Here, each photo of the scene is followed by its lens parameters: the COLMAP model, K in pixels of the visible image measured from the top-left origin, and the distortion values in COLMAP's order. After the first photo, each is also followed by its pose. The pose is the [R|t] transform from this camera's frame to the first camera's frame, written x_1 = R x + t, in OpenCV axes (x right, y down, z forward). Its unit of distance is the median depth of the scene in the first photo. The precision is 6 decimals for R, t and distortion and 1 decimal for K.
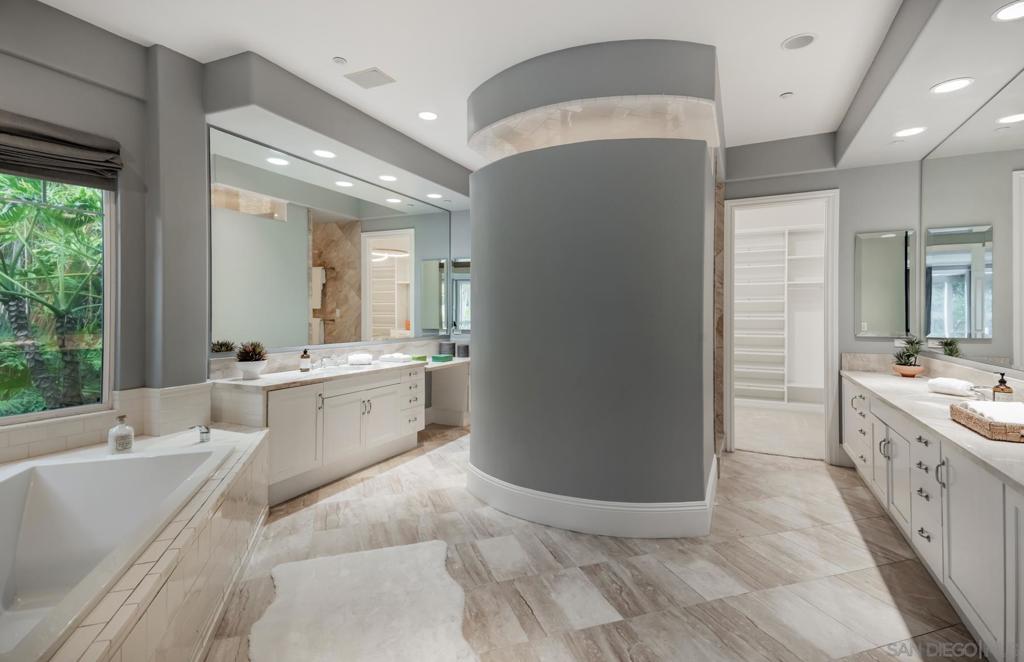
lens RADIAL K [[480.1, 0, 507.6], [0, 480.1, 310.9], [0, 0, 1]] dist [0.082491, -0.022133]
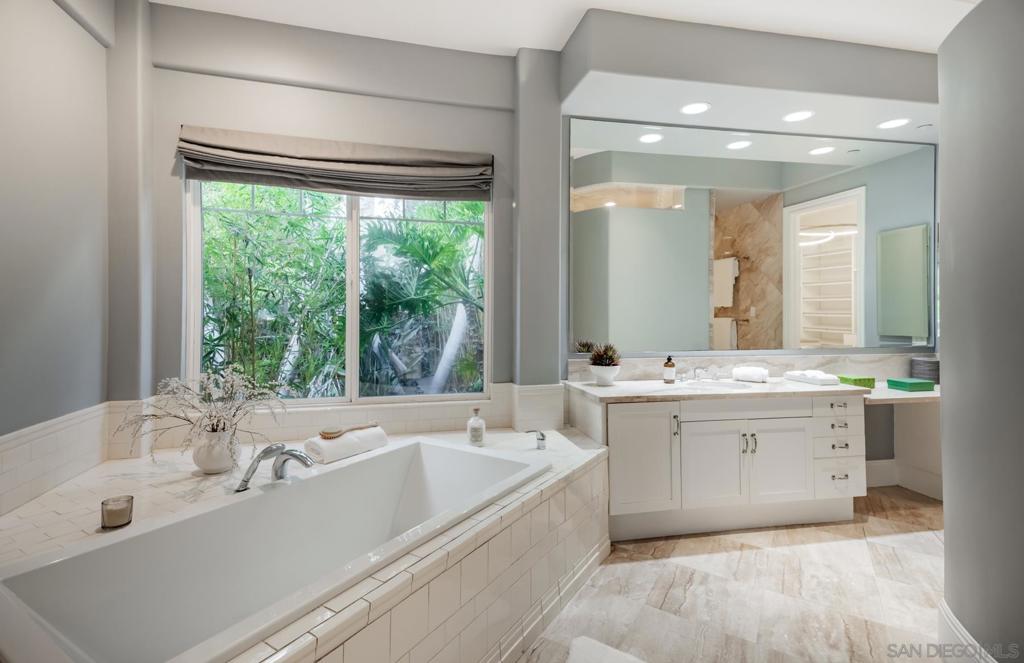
lens RADIAL K [[480.1, 0, 507.6], [0, 480.1, 311.4], [0, 0, 1]] dist [0.082491, -0.022133]
pose [[0.637302, -0.004422, -0.770602, 0.040076], [0.006252, 0.999980, -0.000568, 0.002765], [0.770589, -0.004455, 0.637317, 0.270464]]
